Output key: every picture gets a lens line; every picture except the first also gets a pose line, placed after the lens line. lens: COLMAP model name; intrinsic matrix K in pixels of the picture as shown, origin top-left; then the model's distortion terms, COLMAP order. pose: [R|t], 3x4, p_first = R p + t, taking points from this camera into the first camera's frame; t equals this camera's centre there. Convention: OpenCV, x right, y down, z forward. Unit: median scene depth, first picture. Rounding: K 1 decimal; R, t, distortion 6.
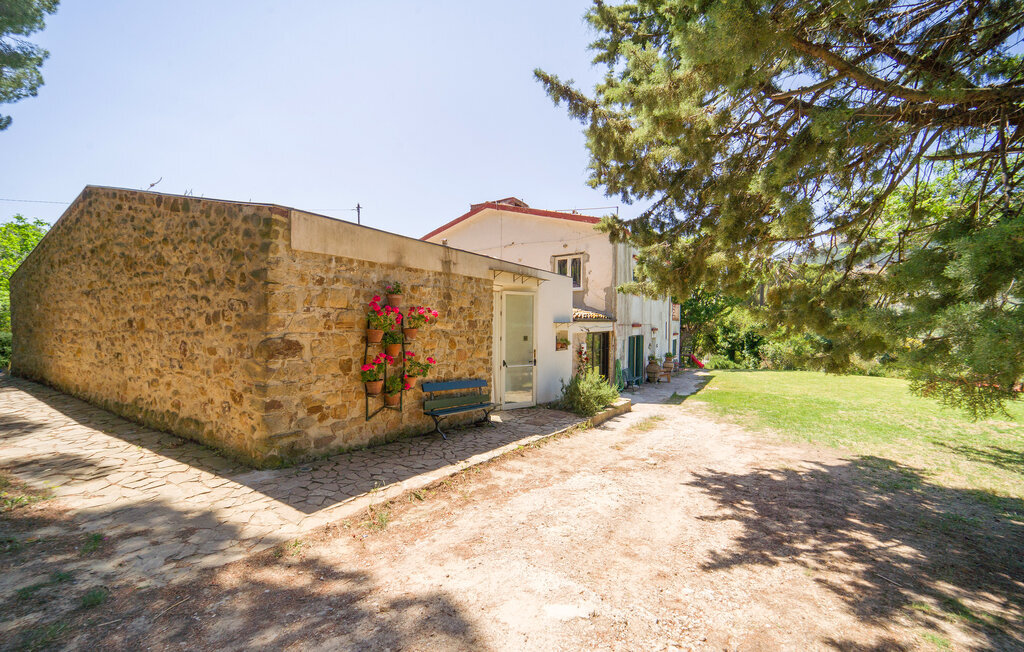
lens RADIAL K [[367.4, 0, 531.4], [0, 367.4, 325.9], [0, 0, 1]] dist [0.018237, 0.000001]
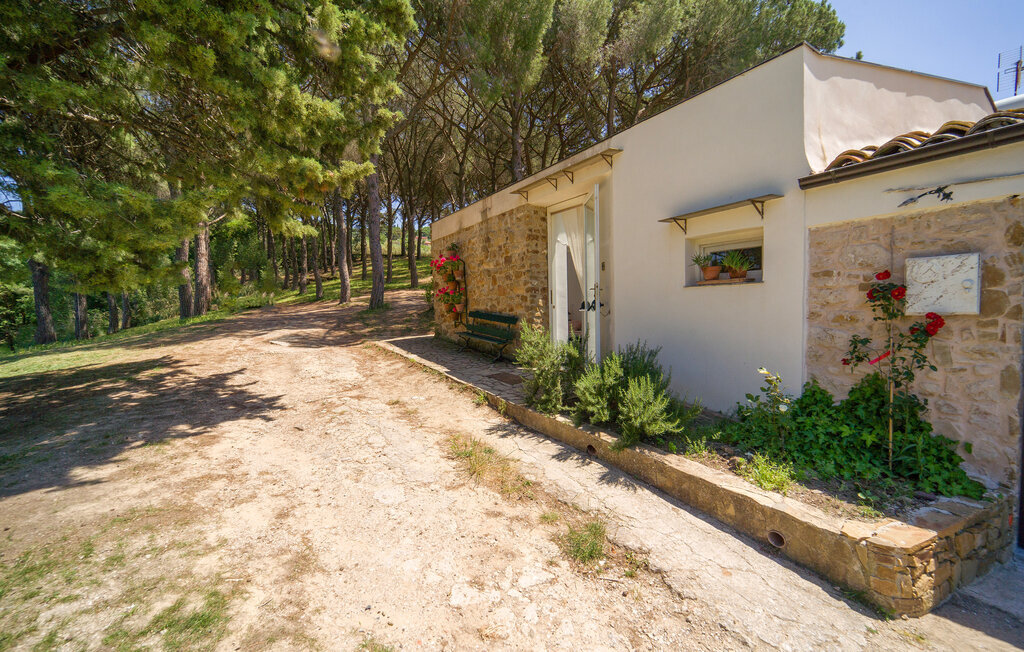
lens RADIAL K [[443.7, 0, 524.3], [0, 443.7, 312.6], [0, 0, 1]] dist [-0.001285, -0.000531]
pose [[-0.437434, 0.010131, -0.899193, 1.127921], [0.022548, 0.999746, 0.000294, 0.173733], [0.898968, -0.020146, -0.437552, 1.966456]]
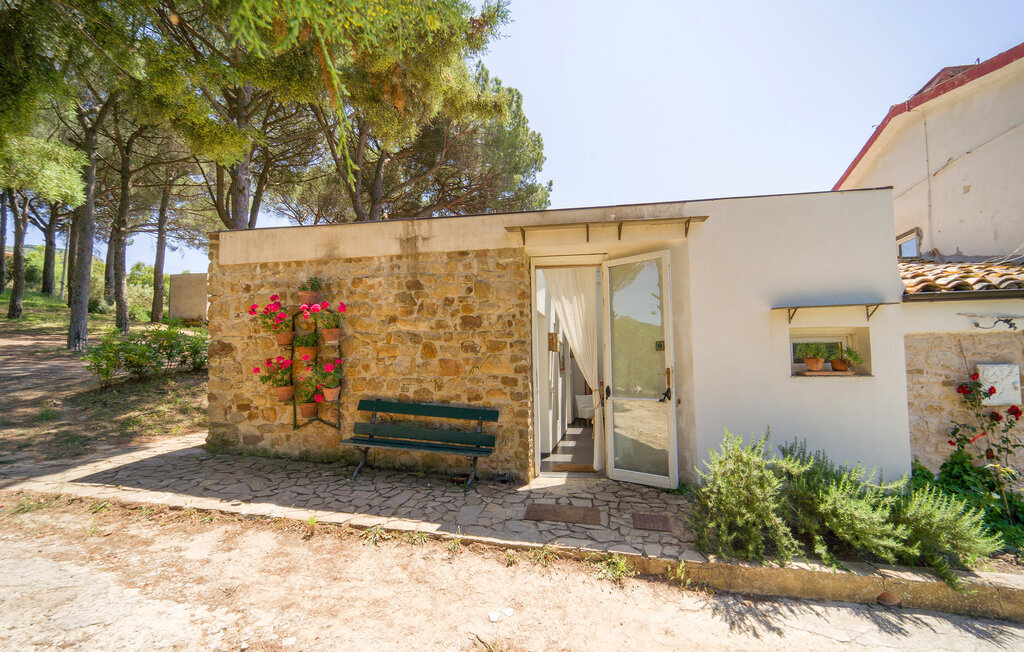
lens RADIAL K [[415.1, 0, 512.0], [0, 415.1, 326.0], [0, 0, 1]] dist [0.000089, -0.000237]
pose [[0.414013, -0.073699, -0.907283, 0.680141], [0.017877, 0.997183, -0.072845, 0.072944], [0.910095, 0.013939, 0.414164, 0.959509]]
